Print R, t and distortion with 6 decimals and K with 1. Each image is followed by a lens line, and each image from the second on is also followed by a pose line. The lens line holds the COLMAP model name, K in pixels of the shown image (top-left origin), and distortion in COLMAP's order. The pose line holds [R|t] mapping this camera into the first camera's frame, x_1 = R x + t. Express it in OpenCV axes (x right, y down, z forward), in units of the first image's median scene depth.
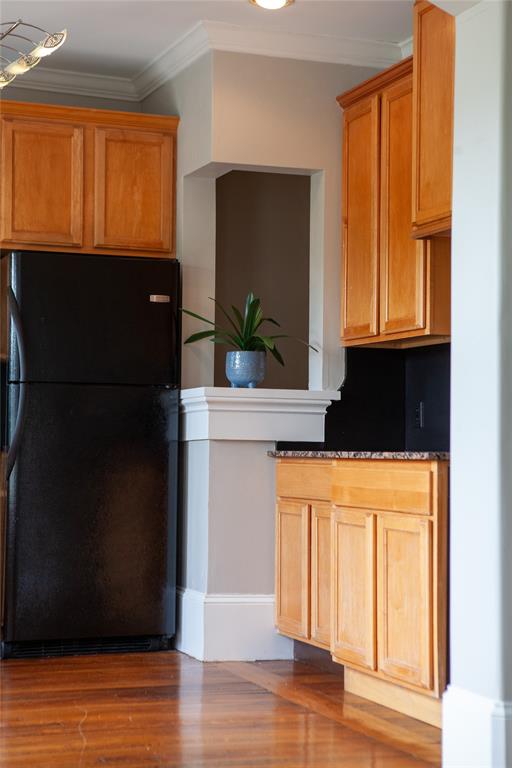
lens RADIAL K [[1473.9, 0, 255.0], [0, 1473.9, 376.6], [0, 0, 1]] dist [0.260613, 0.000000]
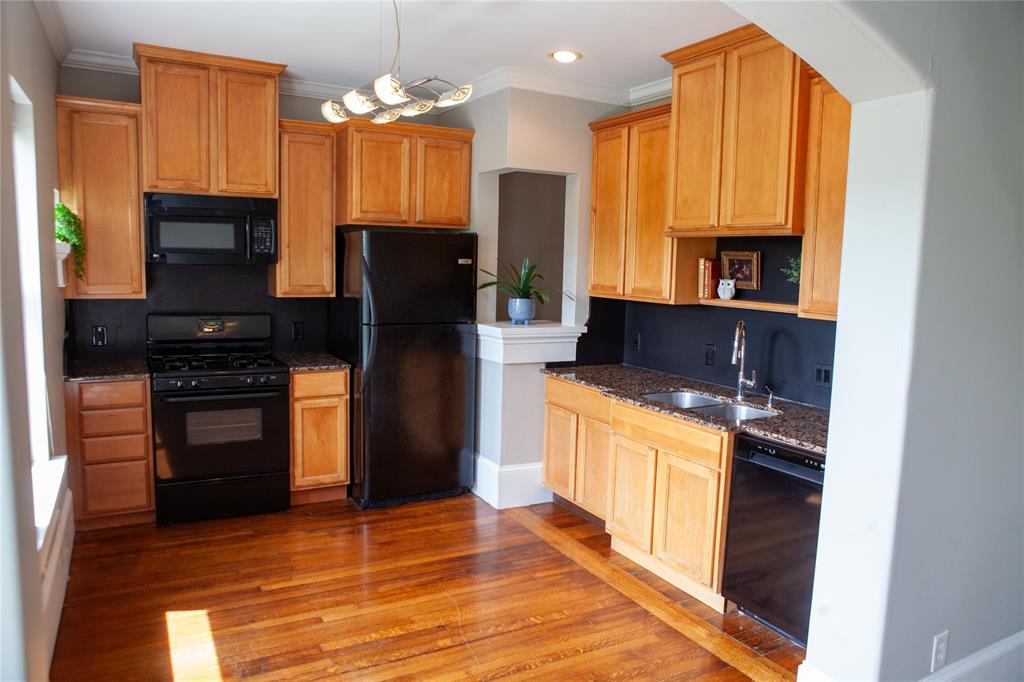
lens RADIAL K [[708.4, 0, 515.1], [0, 708.4, 337.7], [0, 0, 1]] dist [-0.095417, 0.067160]
pose [[0.989062, -0.000197, 0.147498, -0.117239], [-0.022980, 0.987582, 0.155416, -0.087256], [-0.145697, -0.157106, 0.976775, 0.314367]]
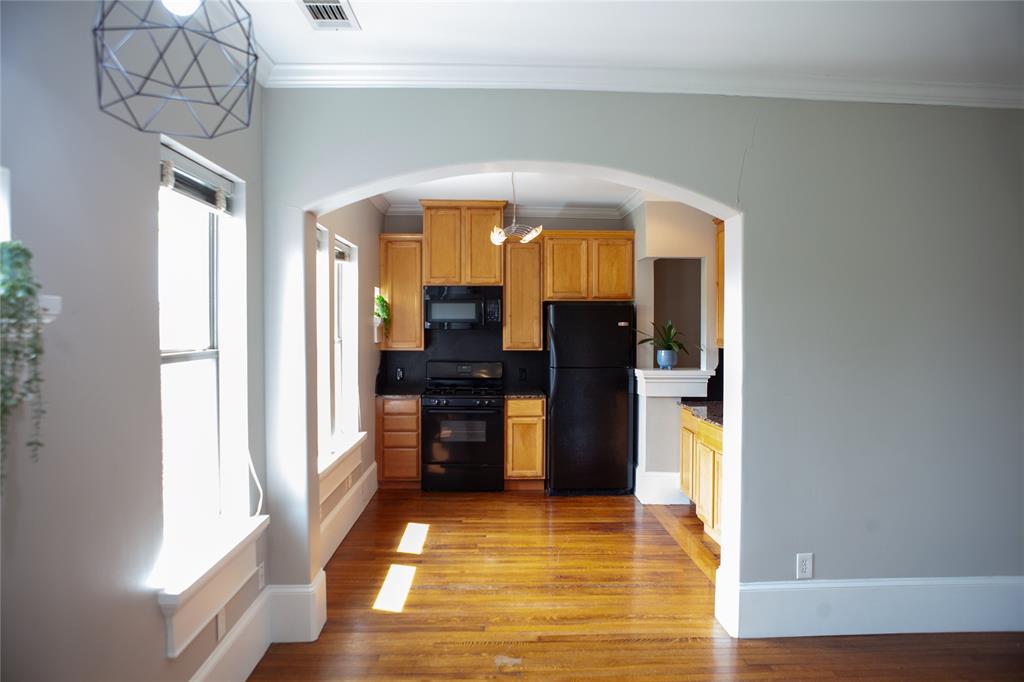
lens RADIAL K [[708.4, 0, 509.8], [0, 708.4, 339.8], [0, 0, 1]] dist [-0.095417, 0.067160]
pose [[0.946563, -0.002405, -0.322509, 0.099533], [0.021867, 0.998150, 0.056737, -0.089387], [0.321776, -0.060758, 0.944864, 0.039900]]
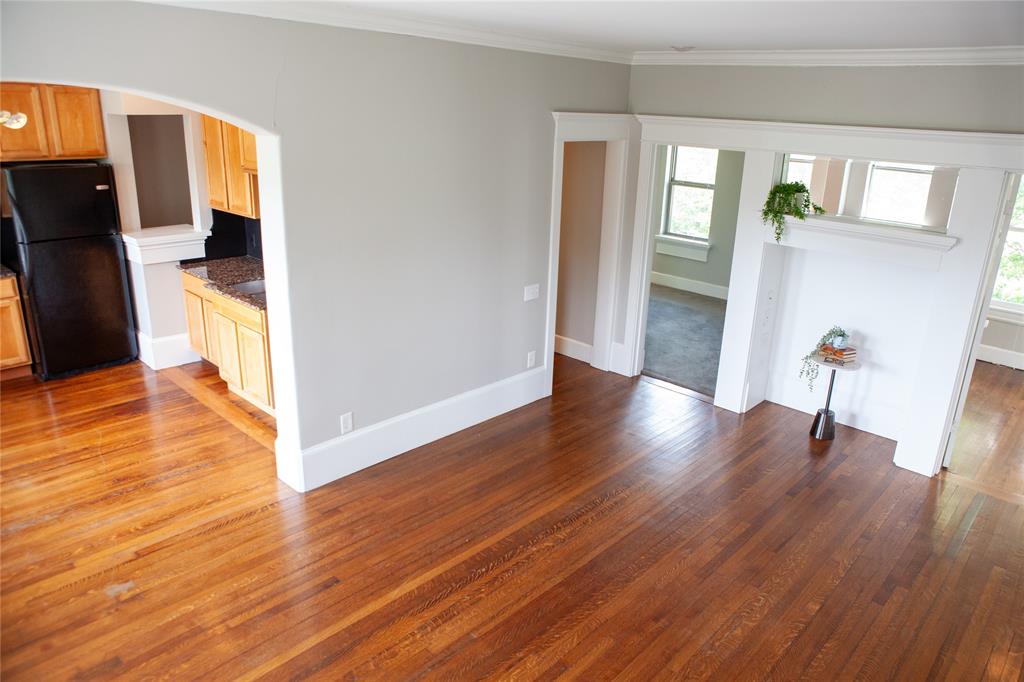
lens RADIAL K [[708.4, 0, 515.0], [0, 708.4, 336.8], [0, 0, 1]] dist [-0.095417, 0.067160]
pose [[0.899116, -0.120518, 0.420792, 0.014241], [-0.040016, 0.934689, 0.353206, -0.202715], [-0.435877, -0.334412, 0.835572, -0.006136]]
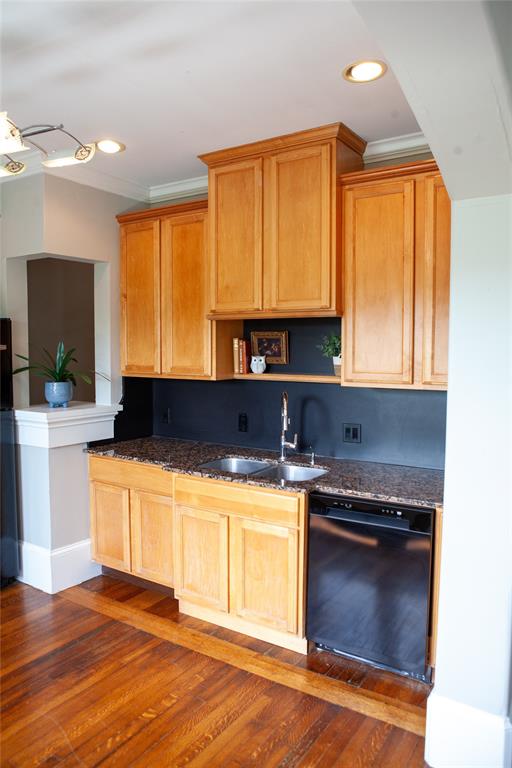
lens RADIAL K [[559.2, 0, 257.2], [0, 559.2, 382.4], [0, 0, 1]] dist [-0.091957, 0.058735]
pose [[0.805596, -0.047135, 0.590587, -0.175709], [-0.021956, 0.993770, 0.109263, -0.081744], [-0.592058, -0.100988, 0.799543, 0.438730]]
